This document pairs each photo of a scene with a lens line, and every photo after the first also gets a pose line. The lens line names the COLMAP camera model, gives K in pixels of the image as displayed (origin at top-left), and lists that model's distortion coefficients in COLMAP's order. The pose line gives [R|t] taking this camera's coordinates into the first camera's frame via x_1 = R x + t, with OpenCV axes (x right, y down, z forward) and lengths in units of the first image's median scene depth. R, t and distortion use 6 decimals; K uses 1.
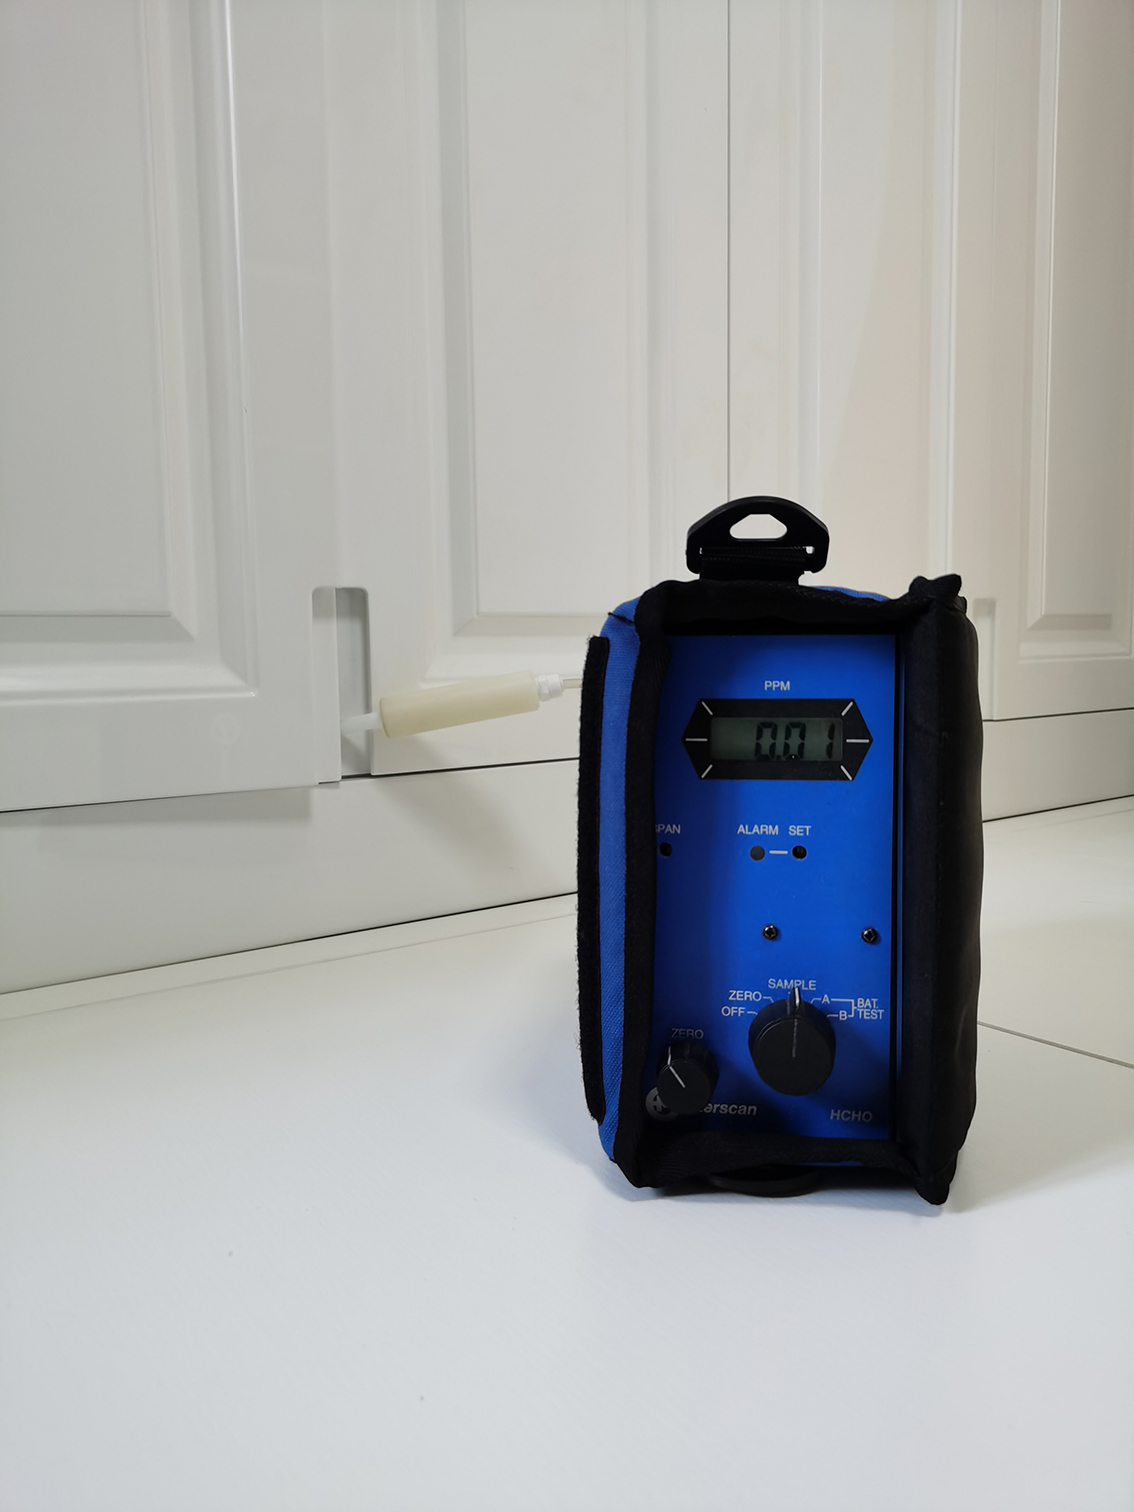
lens RADIAL K [[1183.7, 0, 567.0], [0, 1183.7, 756.0], [0, 0, 1]] dist [0.042714, 0.012572]
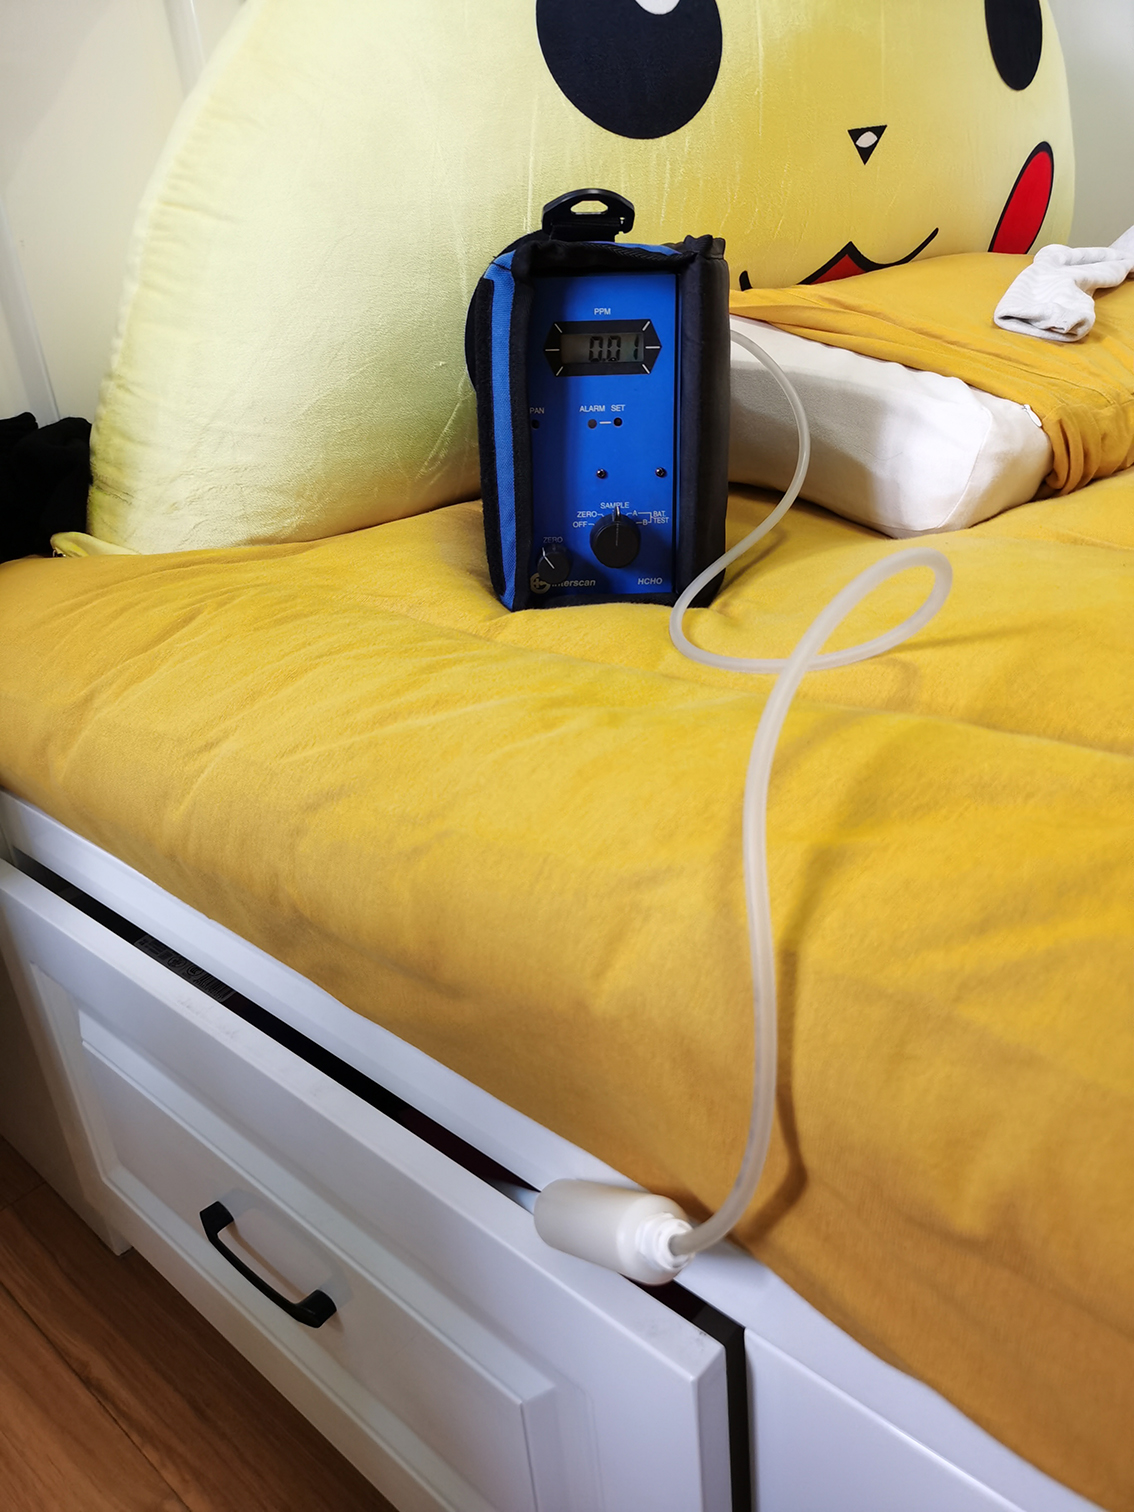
lens RADIAL K [[1183.7, 0, 567.0], [0, 1183.7, 756.0], [0, 0, 1]] dist [0.042714, 0.012572]
pose [[0.988536, -0.078339, 0.129076, -0.117782], [0.032903, 0.946096, 0.322211, -0.012087], [-0.147360, -0.314270, 0.937827, -0.652805]]
